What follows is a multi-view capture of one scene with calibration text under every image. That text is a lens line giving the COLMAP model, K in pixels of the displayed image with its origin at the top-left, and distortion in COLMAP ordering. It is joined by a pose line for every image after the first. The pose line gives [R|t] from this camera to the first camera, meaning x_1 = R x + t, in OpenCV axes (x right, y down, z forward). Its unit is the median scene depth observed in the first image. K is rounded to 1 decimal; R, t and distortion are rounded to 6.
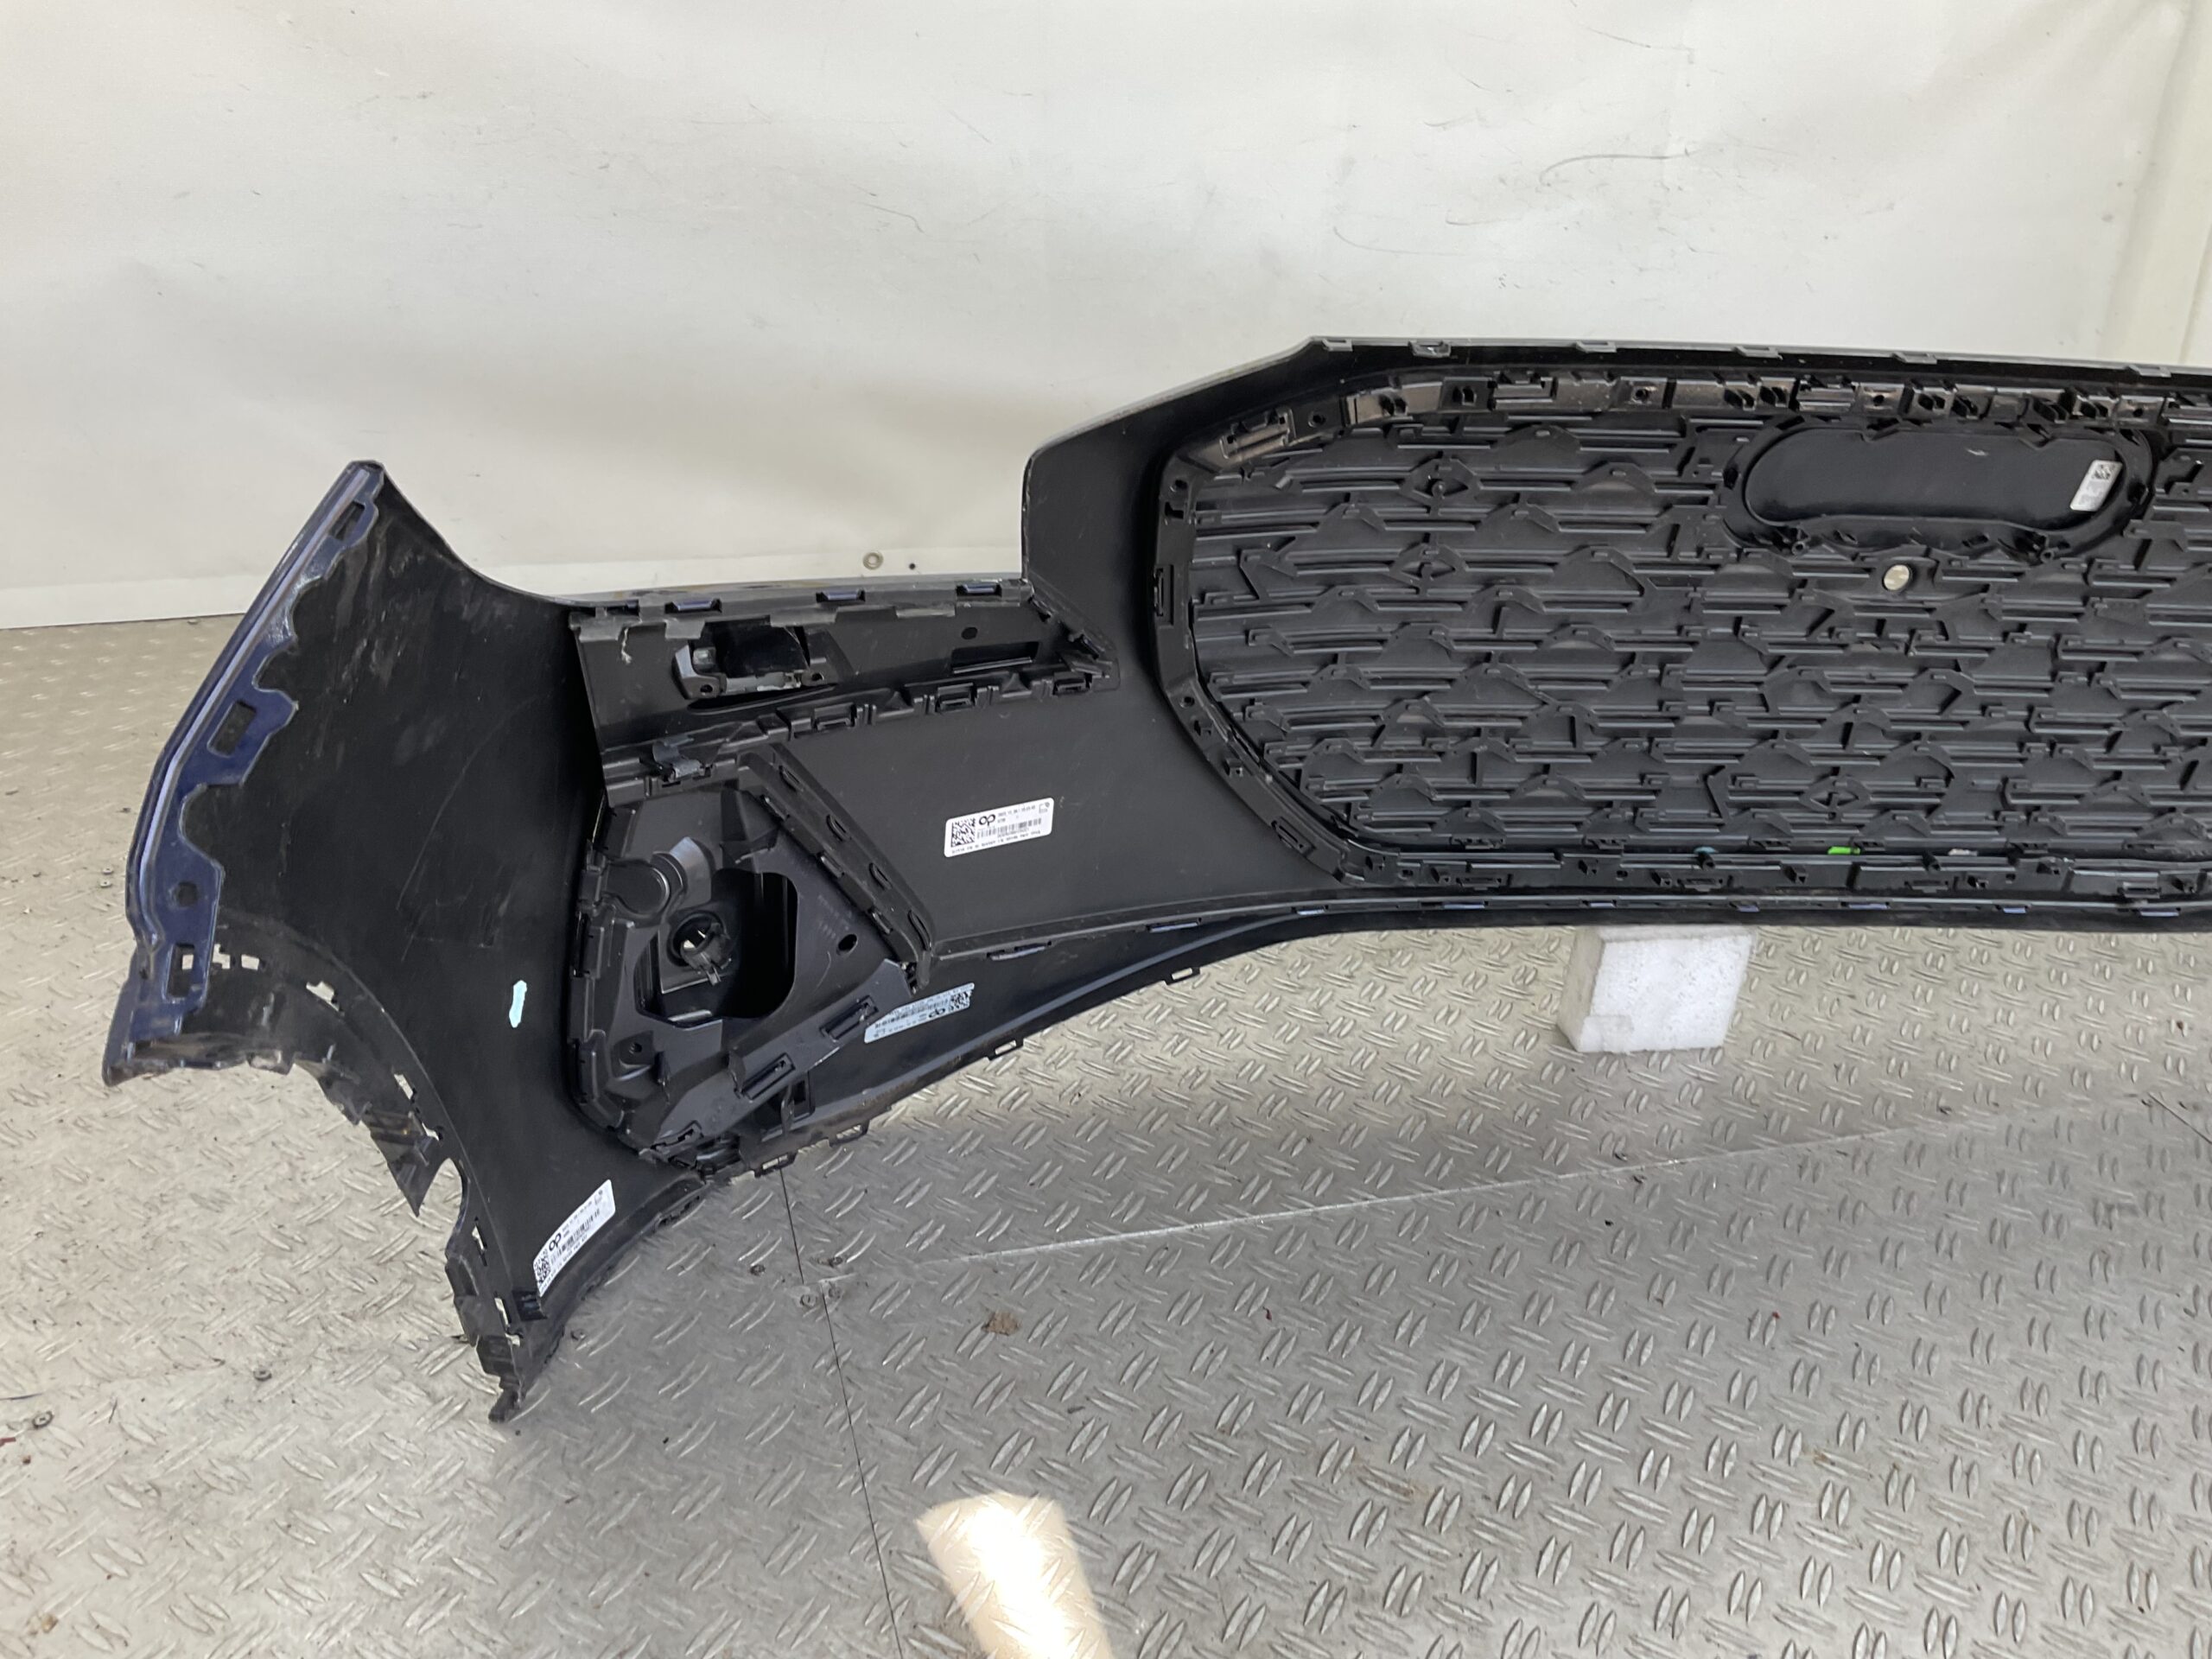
lens RADIAL K [[1816.2, 0, 1101.4], [0, 1816.2, 824.8], [0, 0, 1]] dist [0.124932, -0.272774]
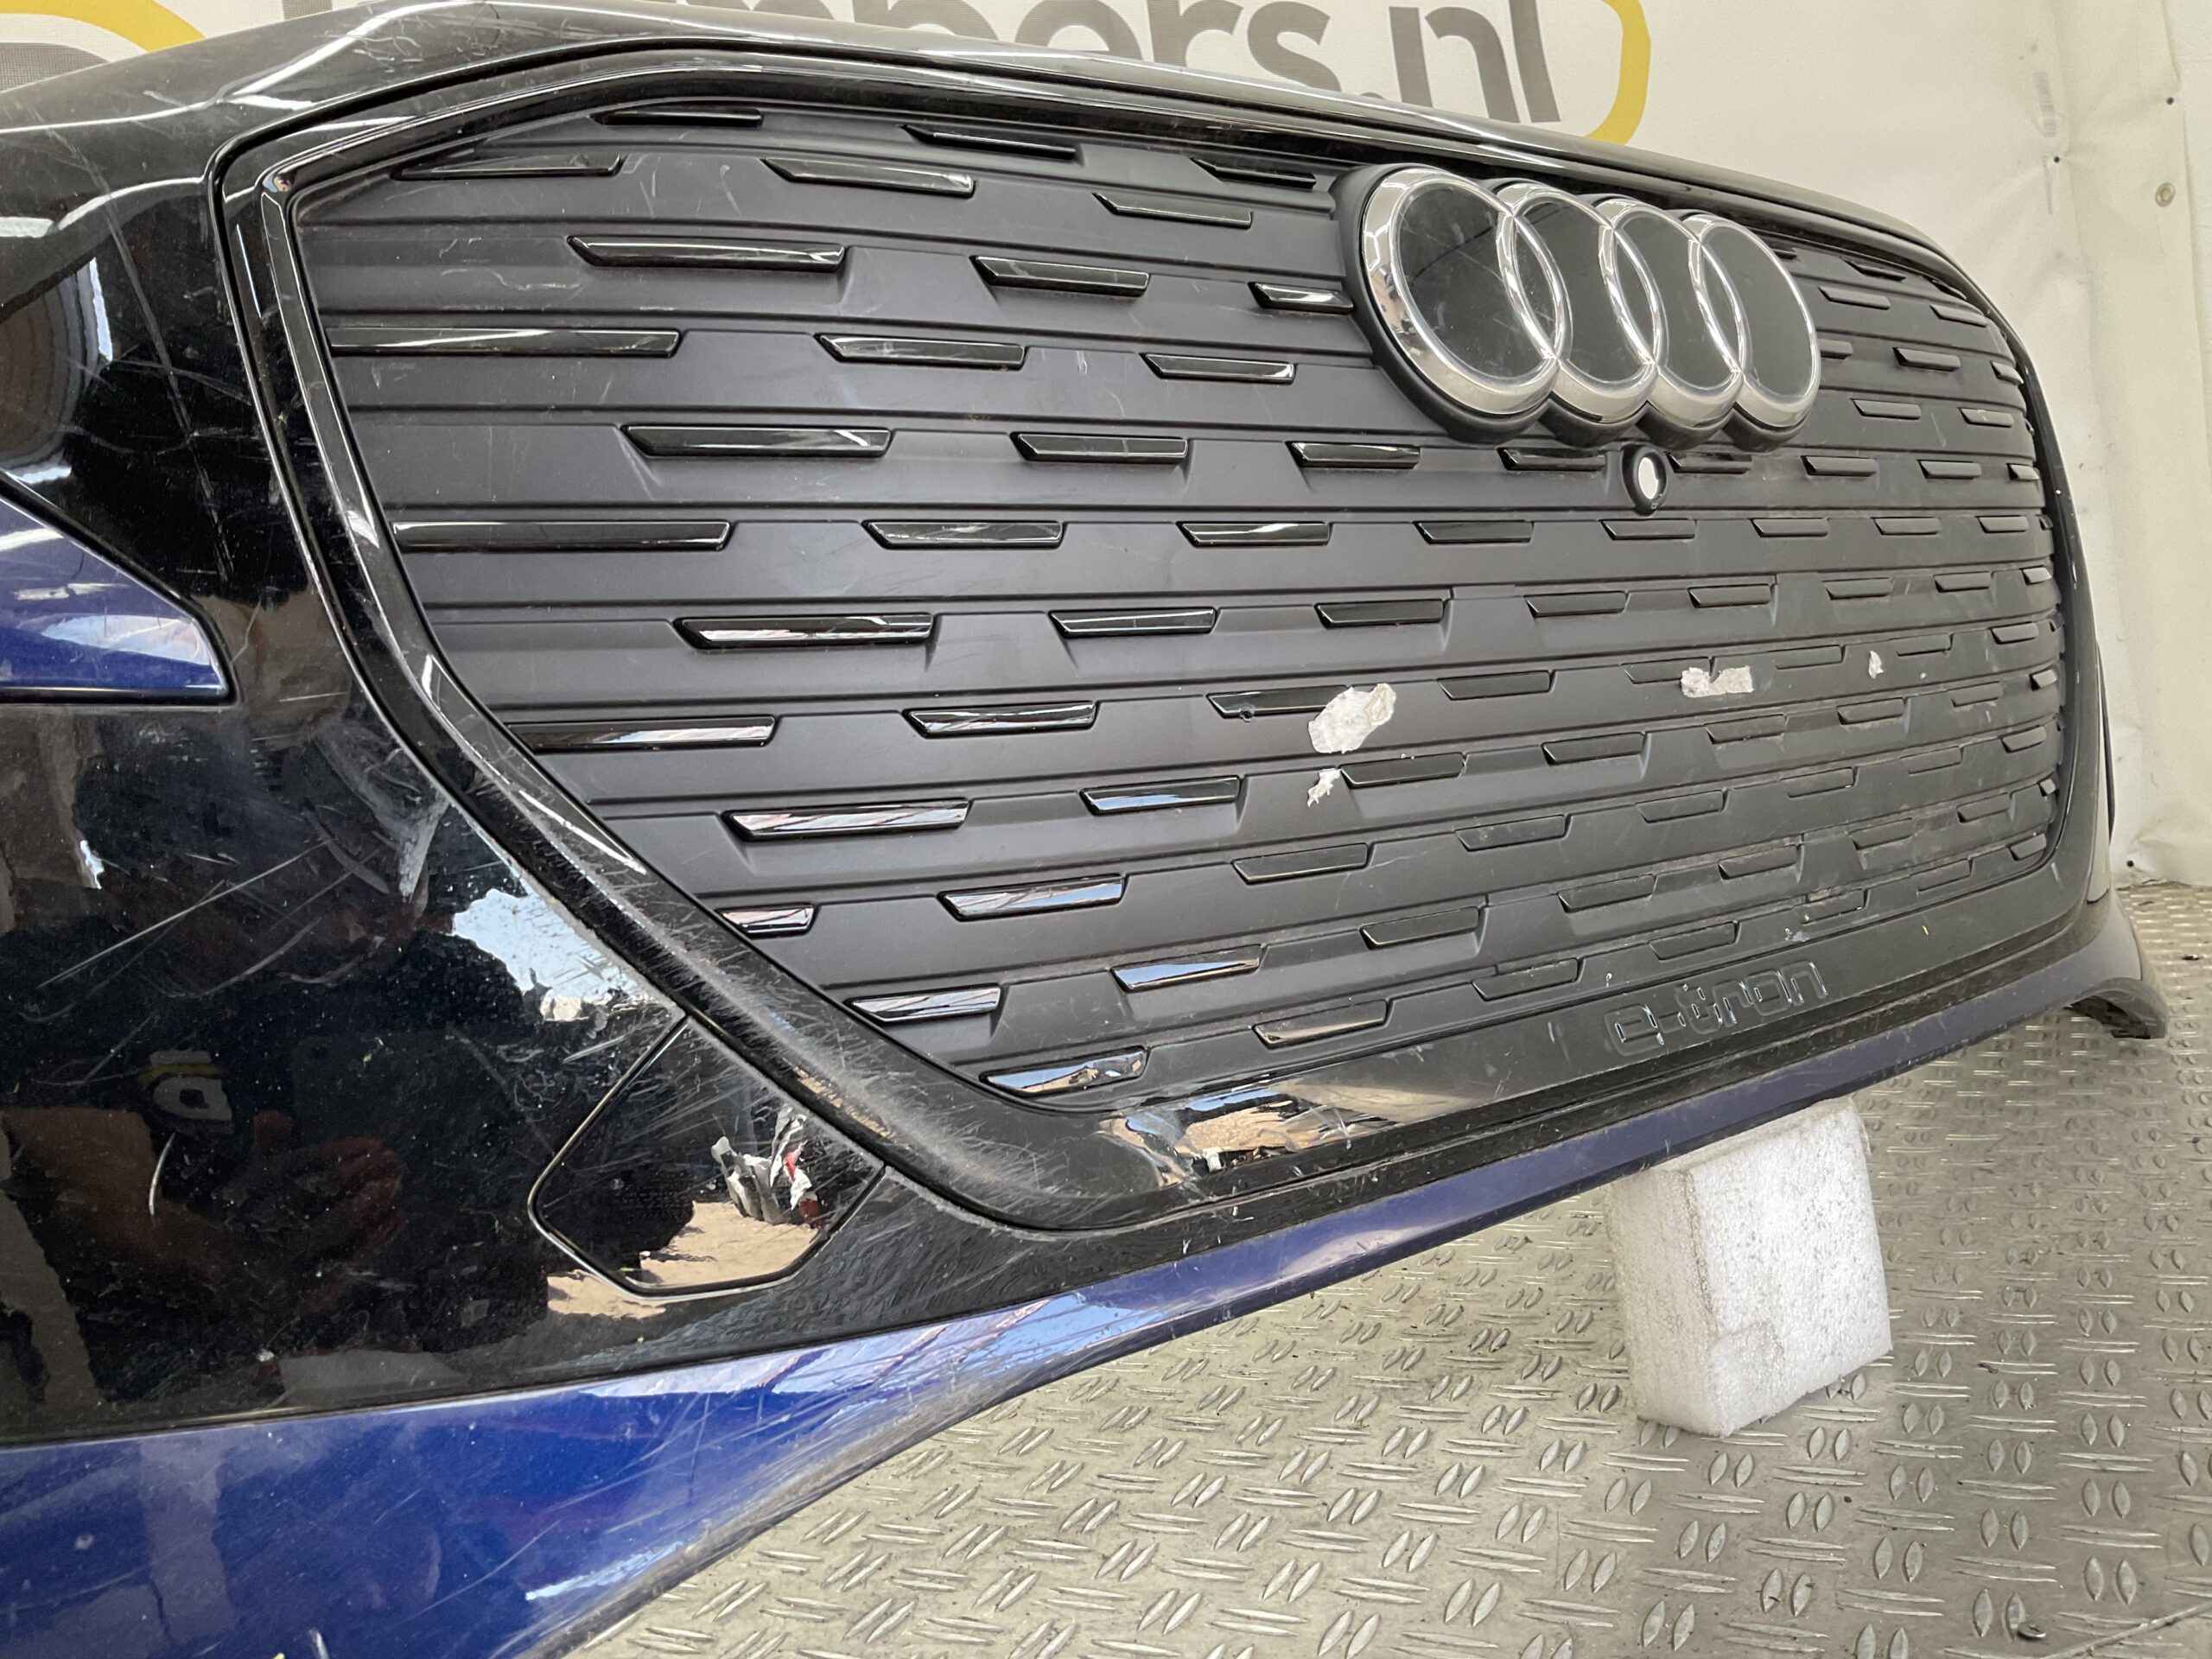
lens RADIAL K [[1816.2, 0, 1101.4], [0, 1816.2, 824.8], [0, 0, 1]] dist [0.124932, -0.272774]
pose [[0.987069, -0.154867, 0.041351, 0.077380], [0.157936, 0.895562, -0.415963, 0.148128], [0.027387, 0.417115, 0.908441, 0.505624]]
